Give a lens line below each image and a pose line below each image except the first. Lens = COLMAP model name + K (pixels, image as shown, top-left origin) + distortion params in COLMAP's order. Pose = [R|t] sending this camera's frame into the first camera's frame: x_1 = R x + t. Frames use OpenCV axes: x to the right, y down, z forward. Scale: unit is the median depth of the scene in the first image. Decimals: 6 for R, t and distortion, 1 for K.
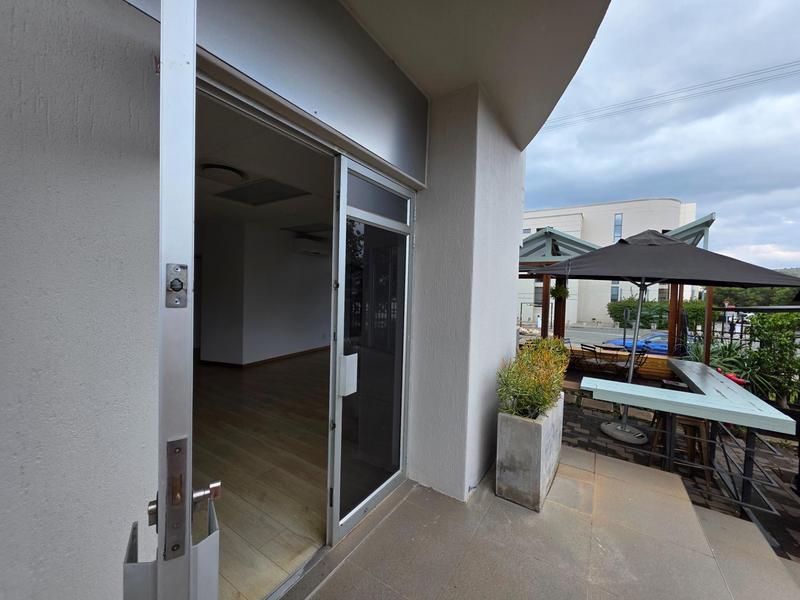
lens RADIAL K [[320.9, 0, 409.0], [0, 320.9, 307.5], [0, 0, 1]] dist [0.002313, 0.000024]
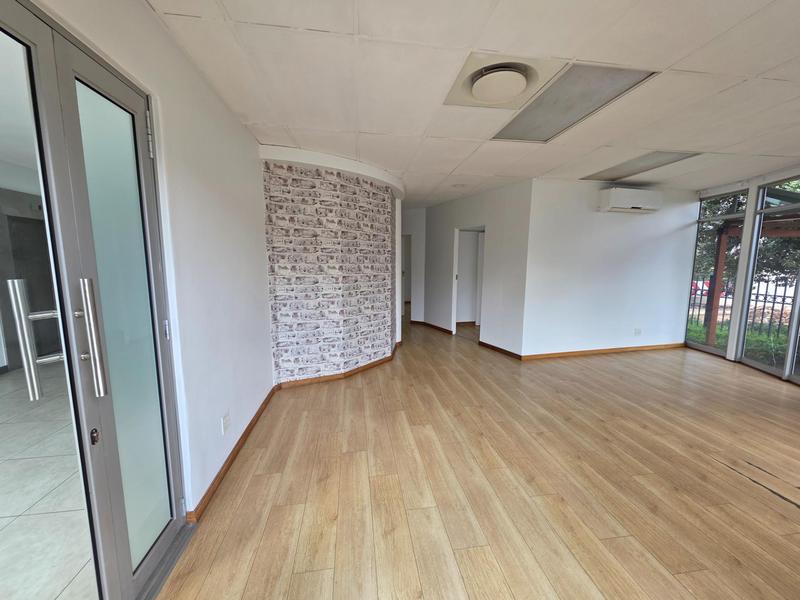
lens RADIAL K [[320.9, 0, 395.3], [0, 320.9, 292.8], [0, 0, 1]] dist [0.002313, 0.000024]
pose [[0.640976, 0.054813, -0.765601, -0.100698], [-0.030308, 0.998476, 0.046111, -0.012160], [0.766962, -0.006352, 0.641661, 0.221444]]
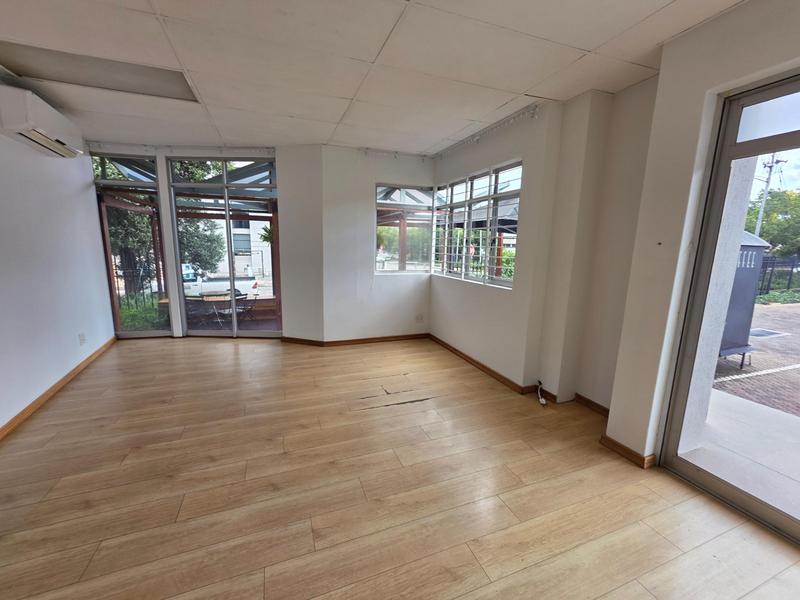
lens RADIAL K [[320.9, 0, 394.9], [0, 320.9, 298.8], [0, 0, 1]] dist [0.002313, 0.000024]
pose [[0.597205, -0.148631, 0.788198, -0.472869], [0.041115, 0.987062, 0.154978, -0.026098], [-0.801034, -0.060147, 0.595589, 0.494148]]
